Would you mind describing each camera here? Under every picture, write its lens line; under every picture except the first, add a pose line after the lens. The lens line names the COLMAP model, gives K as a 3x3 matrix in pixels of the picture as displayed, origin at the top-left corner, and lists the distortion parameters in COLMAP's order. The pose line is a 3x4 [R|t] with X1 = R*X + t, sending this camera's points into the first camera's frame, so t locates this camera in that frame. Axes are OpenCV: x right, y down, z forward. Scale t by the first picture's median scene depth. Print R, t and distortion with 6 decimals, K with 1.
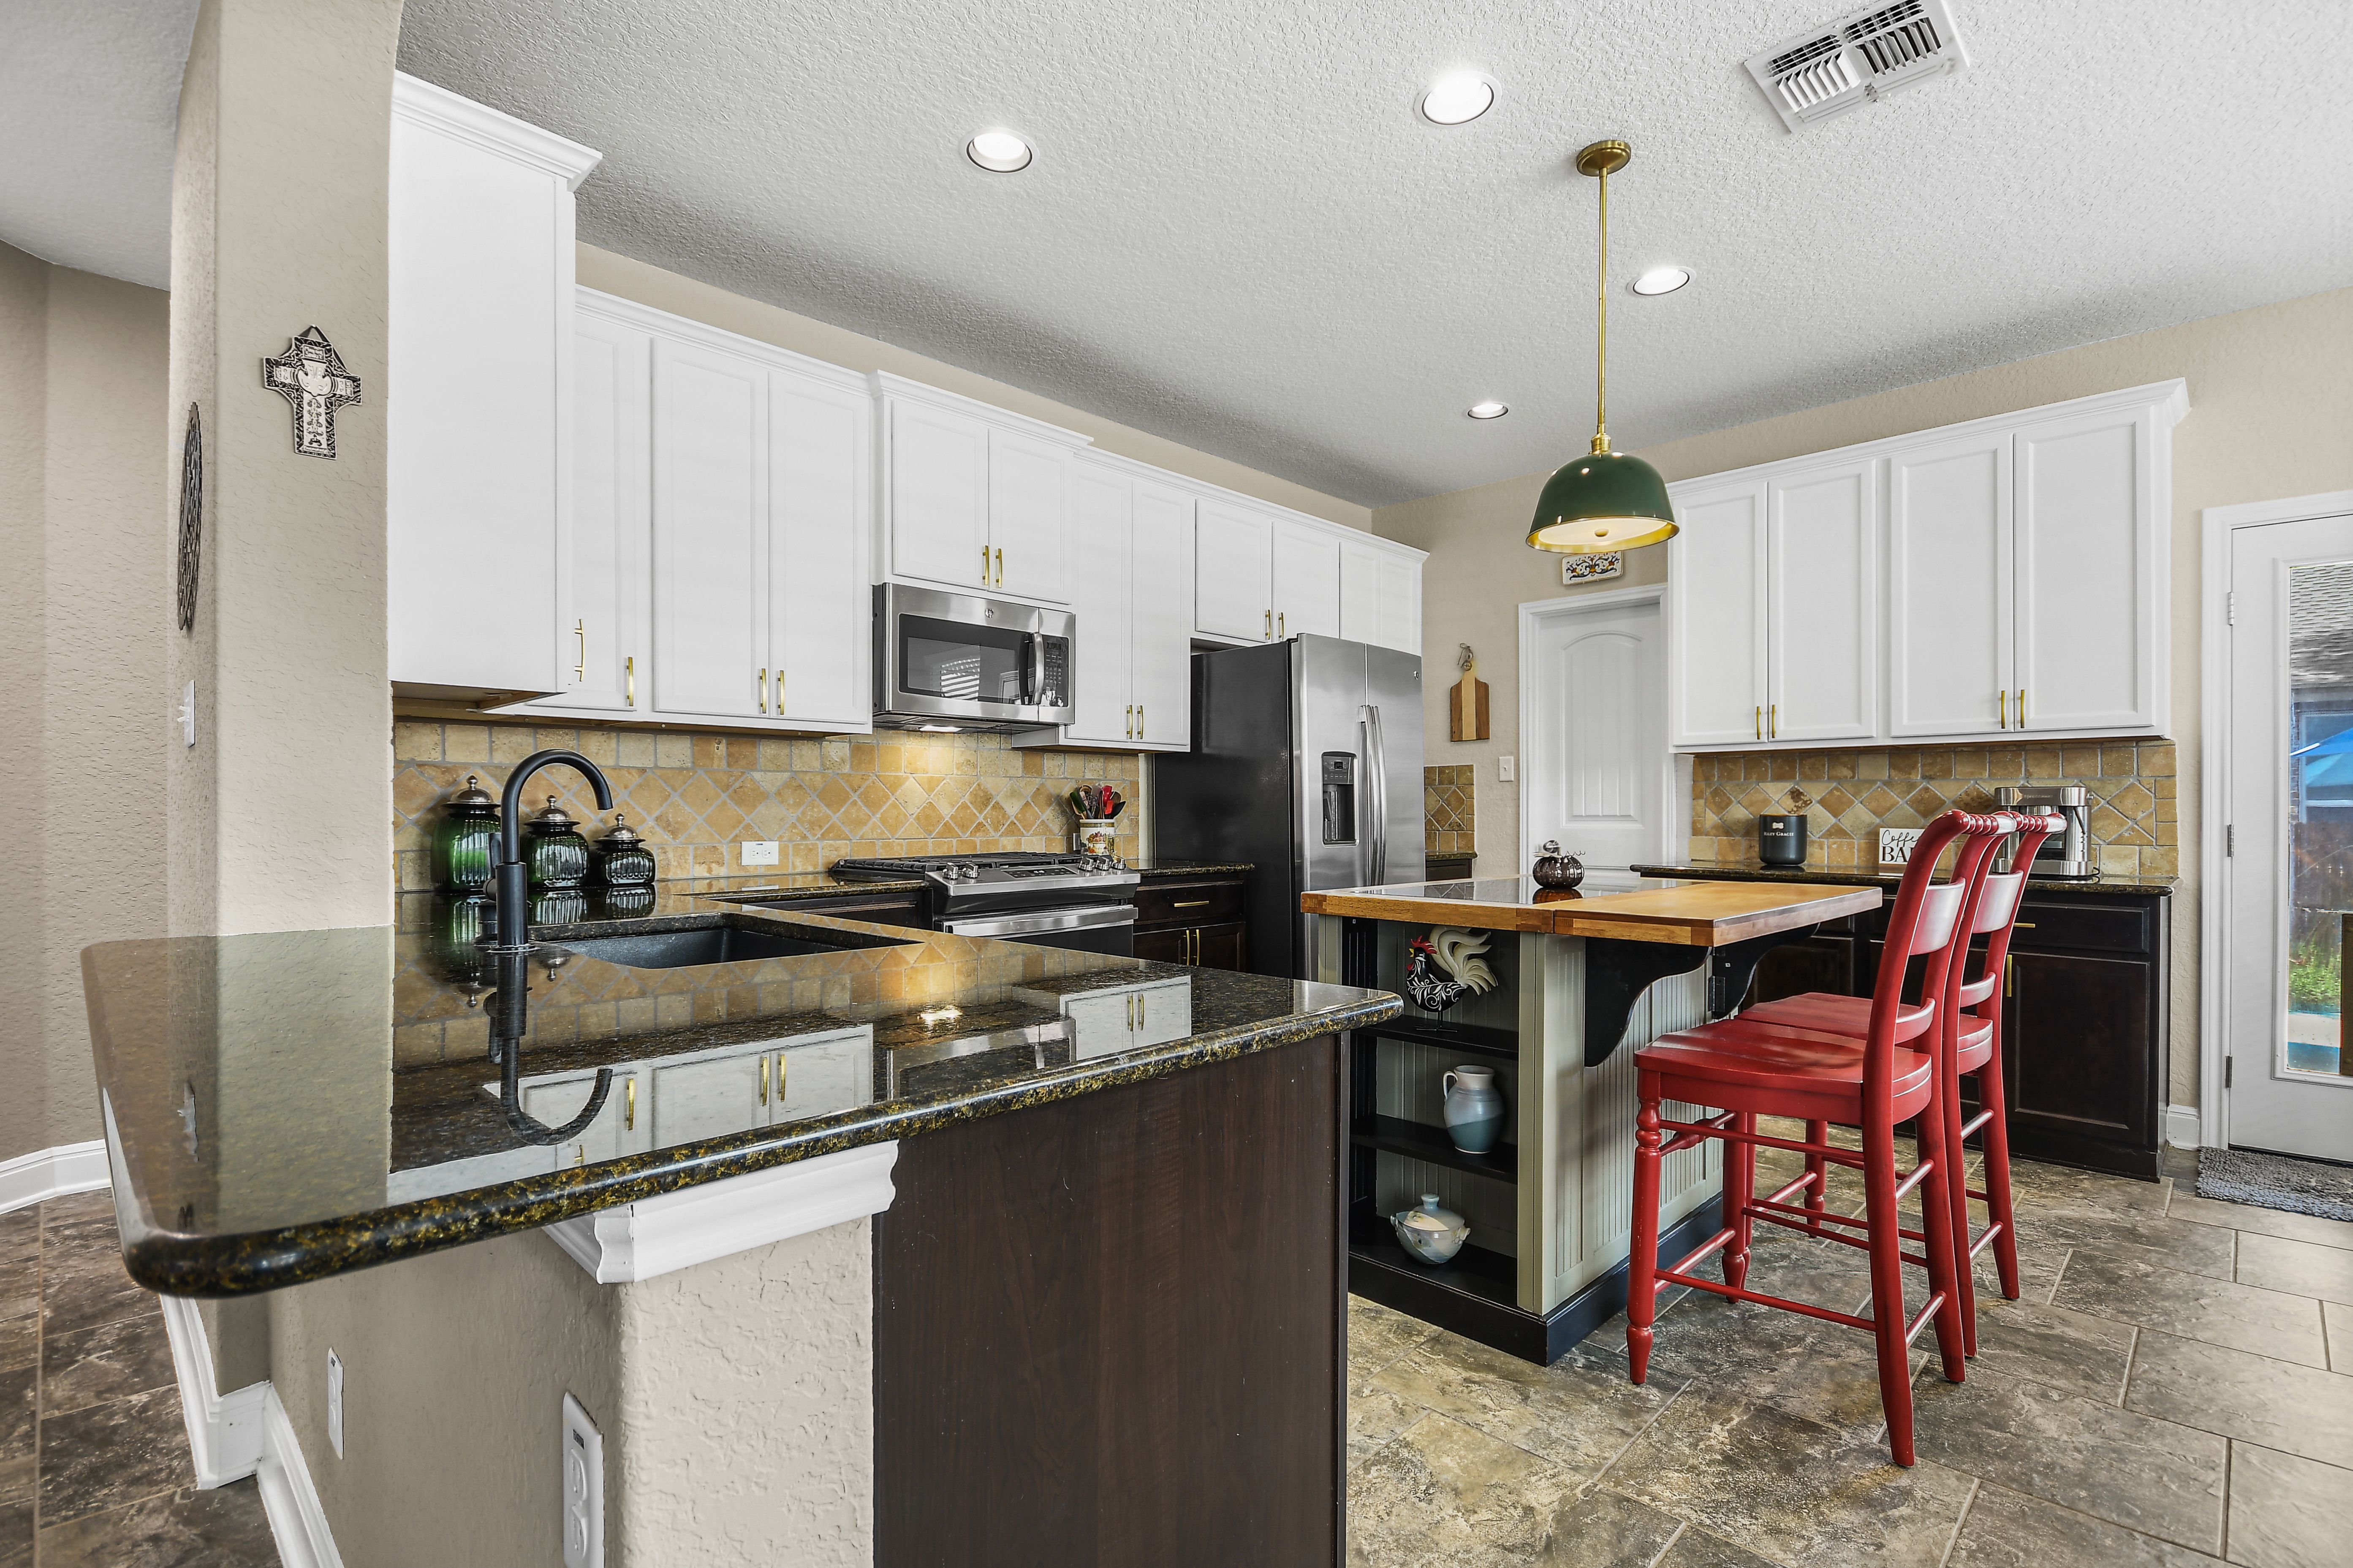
lens RADIAL K [[1085.3, 0, 1178.3], [0, 1085.3, 813.1], [0, 0, 1]] dist [-0.001933, -0.000738]
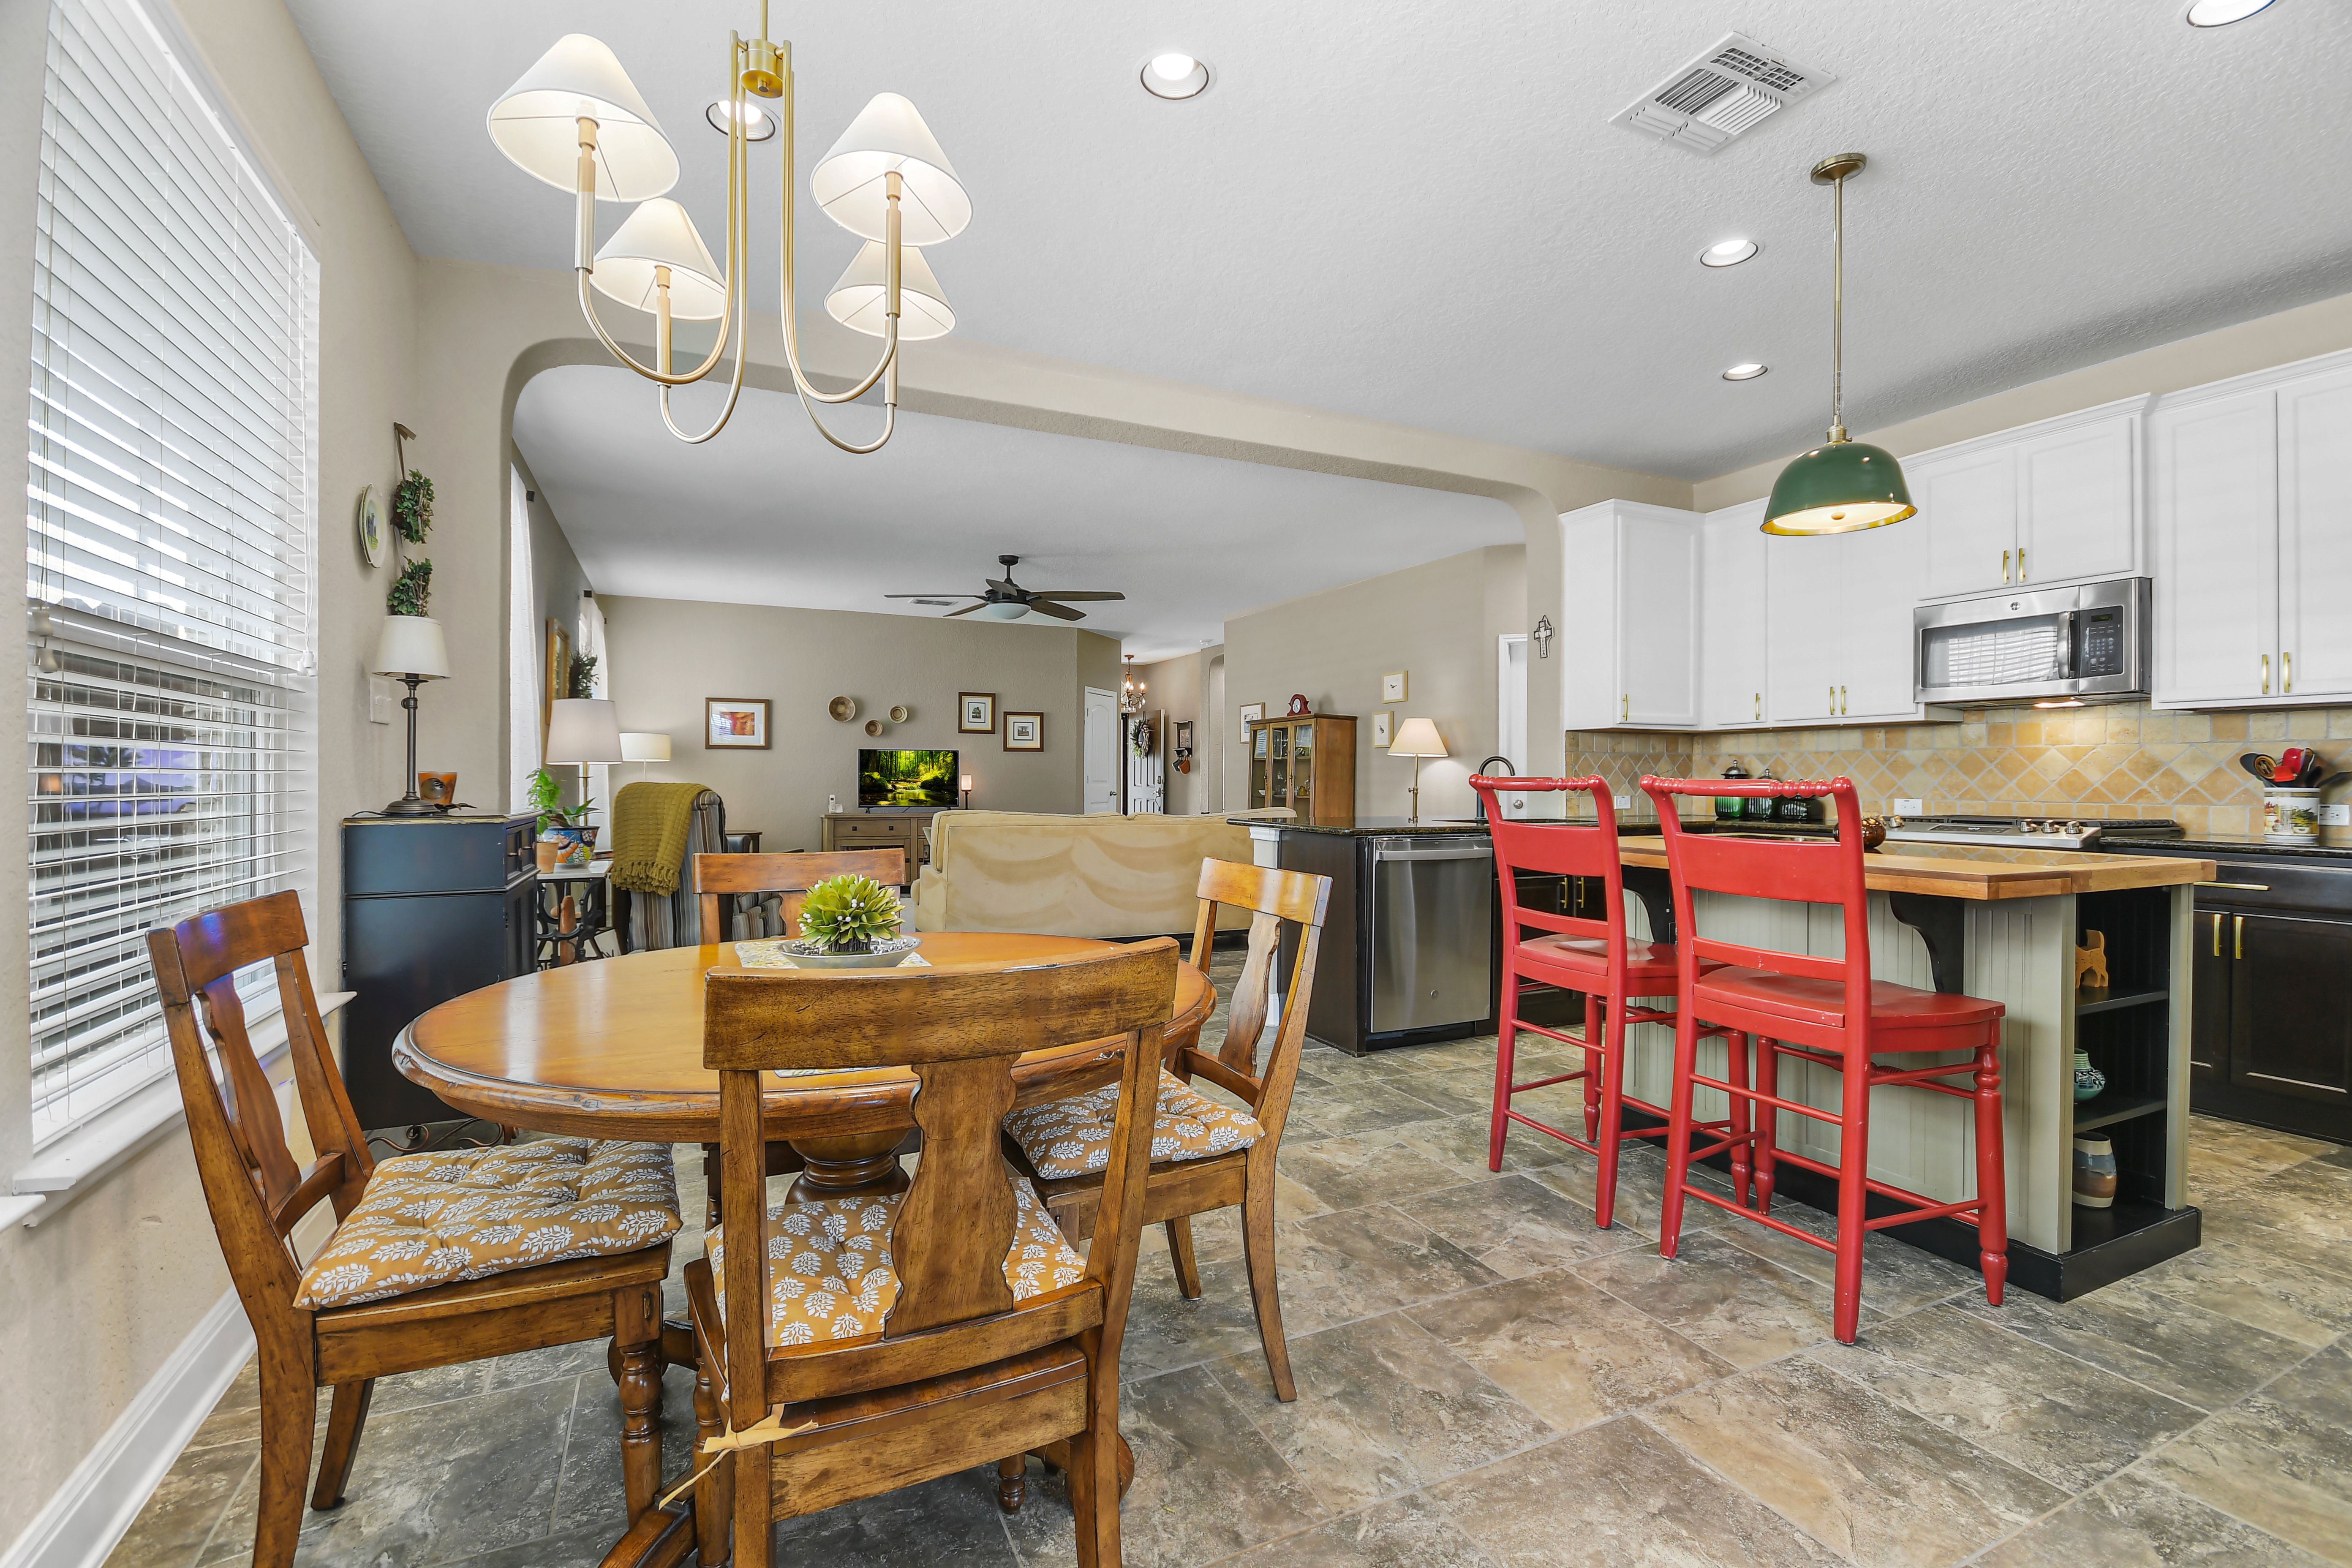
lens RADIAL K [[1033.8, 0, 1176.0], [0, 1033.8, 784.0], [0, 0, 1]] dist [0.001856, -0.008569]
pose [[-0.351774, 0.004531, -0.936074, 1.062949], [-0.004688, 0.999967, 0.006602, 0.001580], [0.936073, 0.006711, -0.351741, 0.503038]]
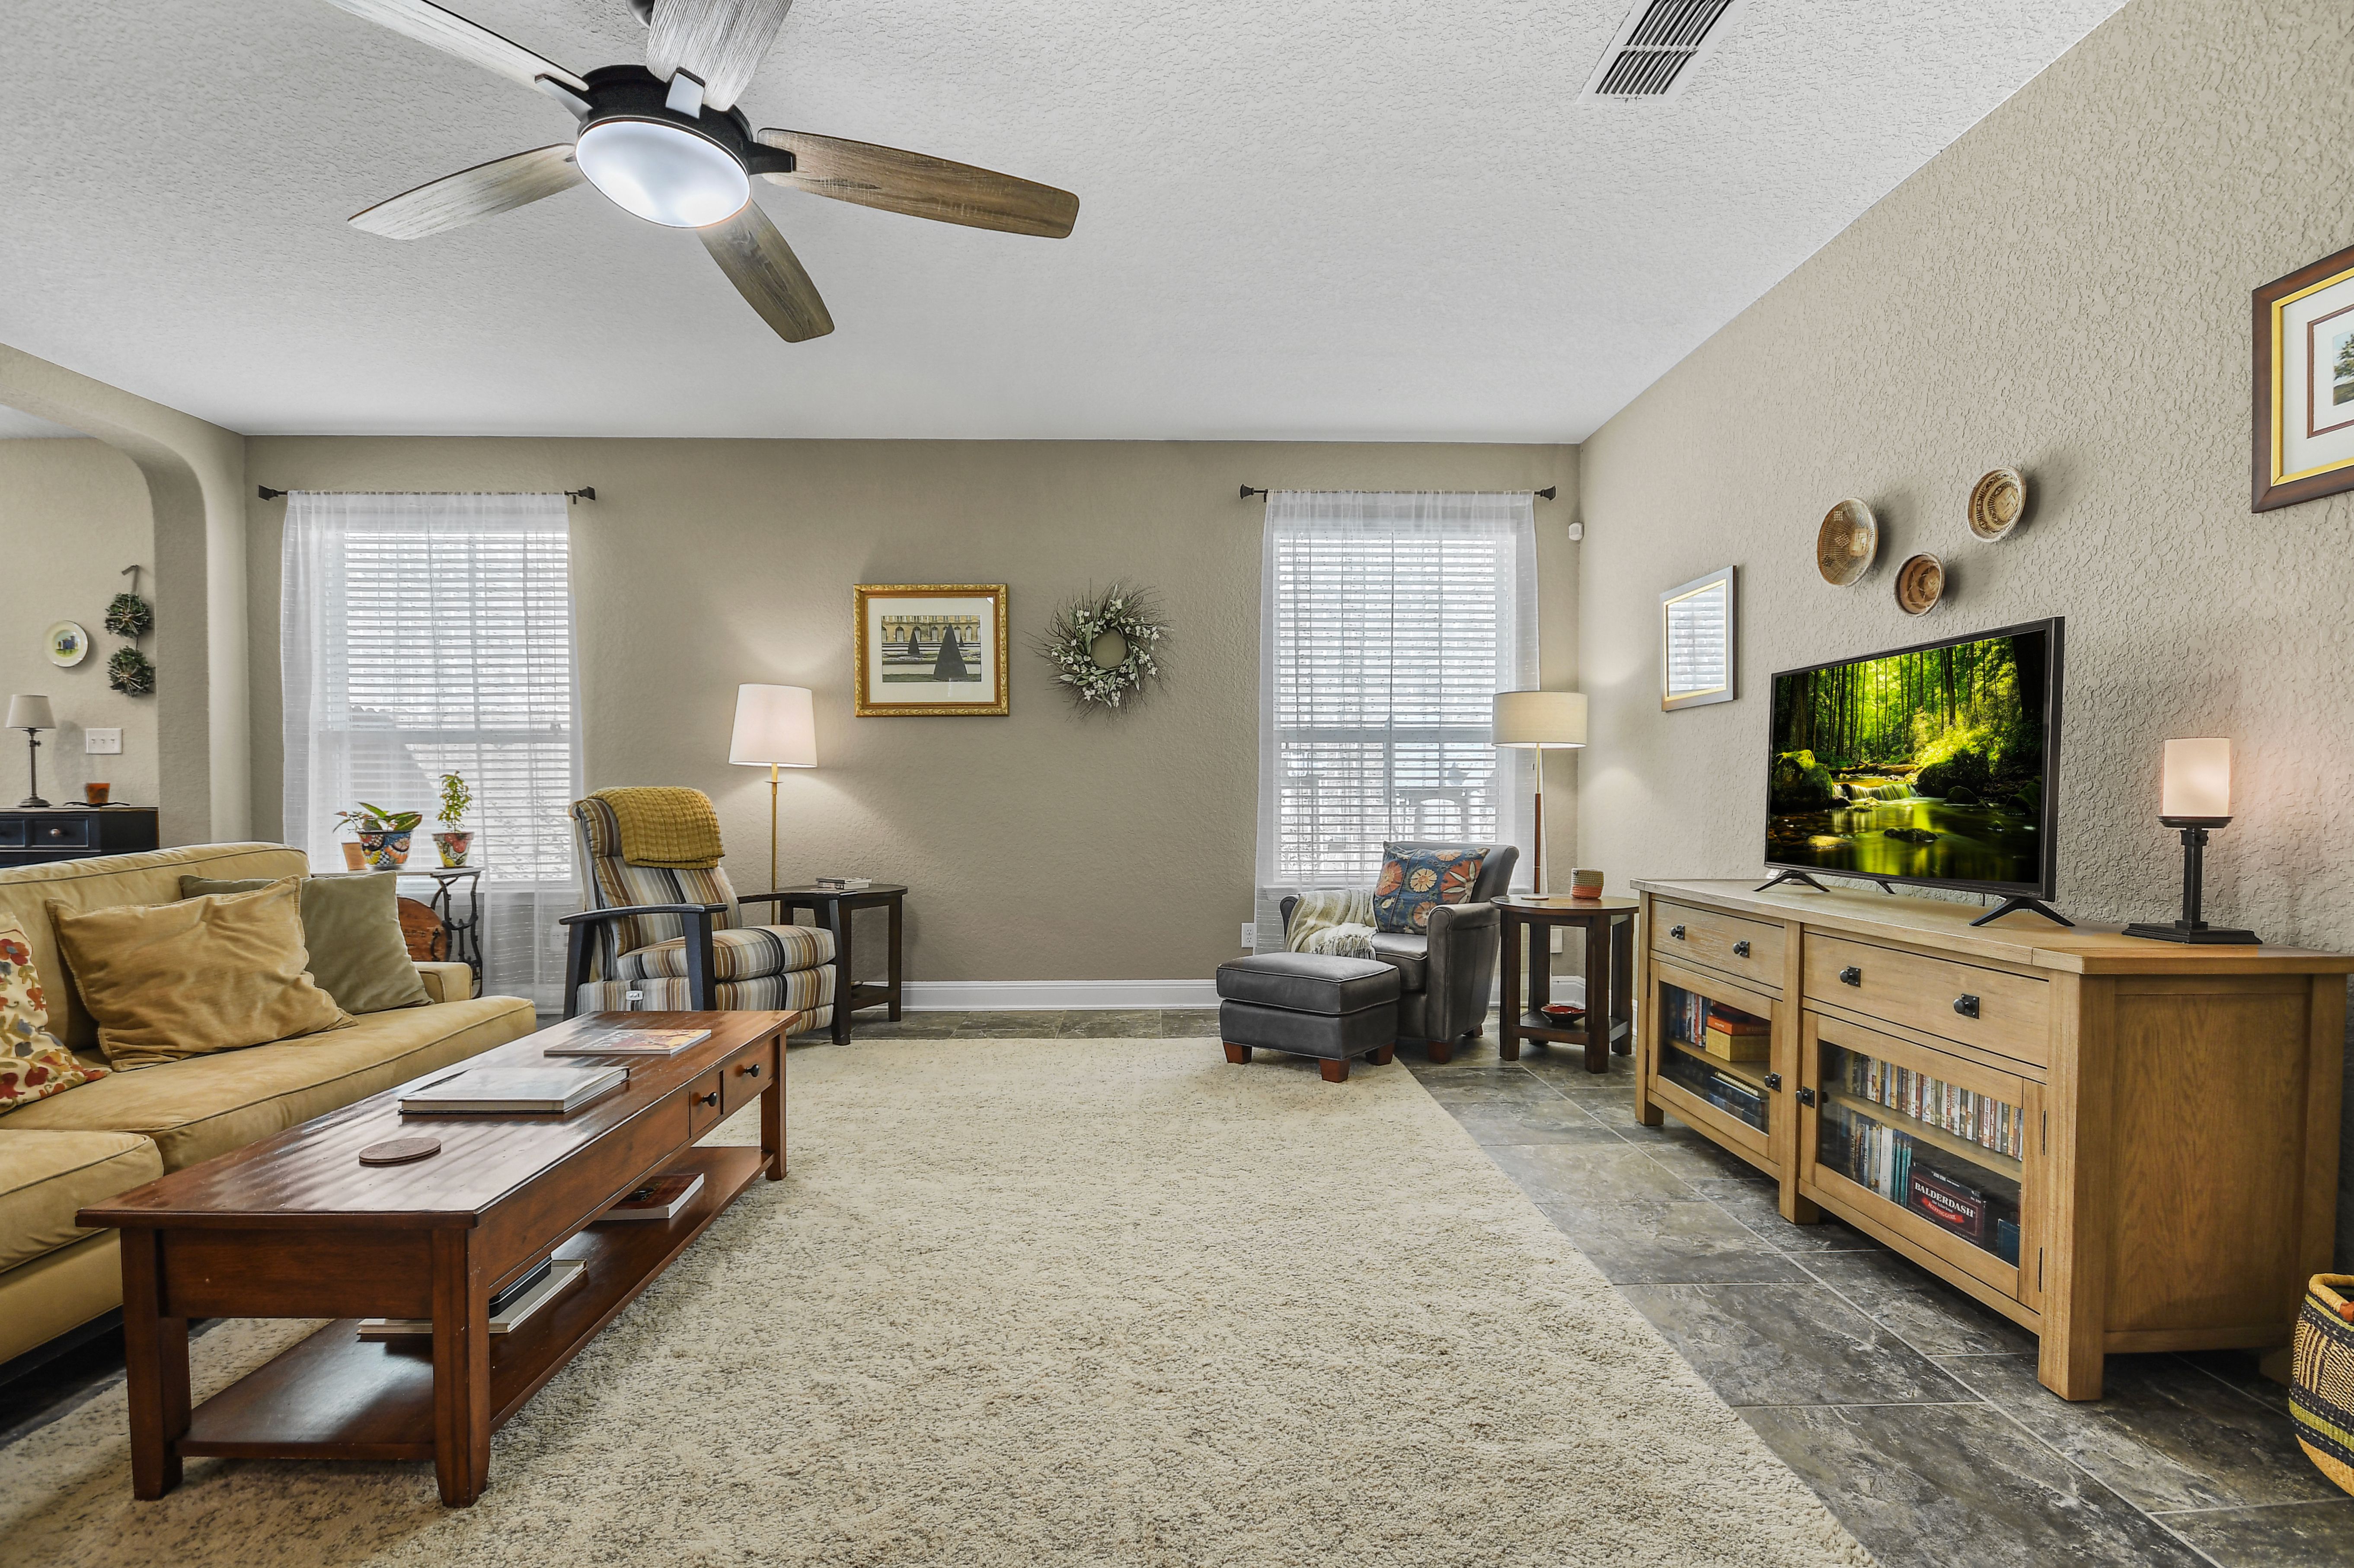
lens RADIAL K [[1083.3, 0, 1181.6], [0, 1083.3, 820.7], [0, 0, 1]] dist [0.003439, -0.009032]
pose [[-0.720478, -0.012496, 0.693365, -1.231477], [0.006329, 0.999678, 0.024593, 0.021995], [-0.693448, 0.022107, -0.720167, -0.235812]]
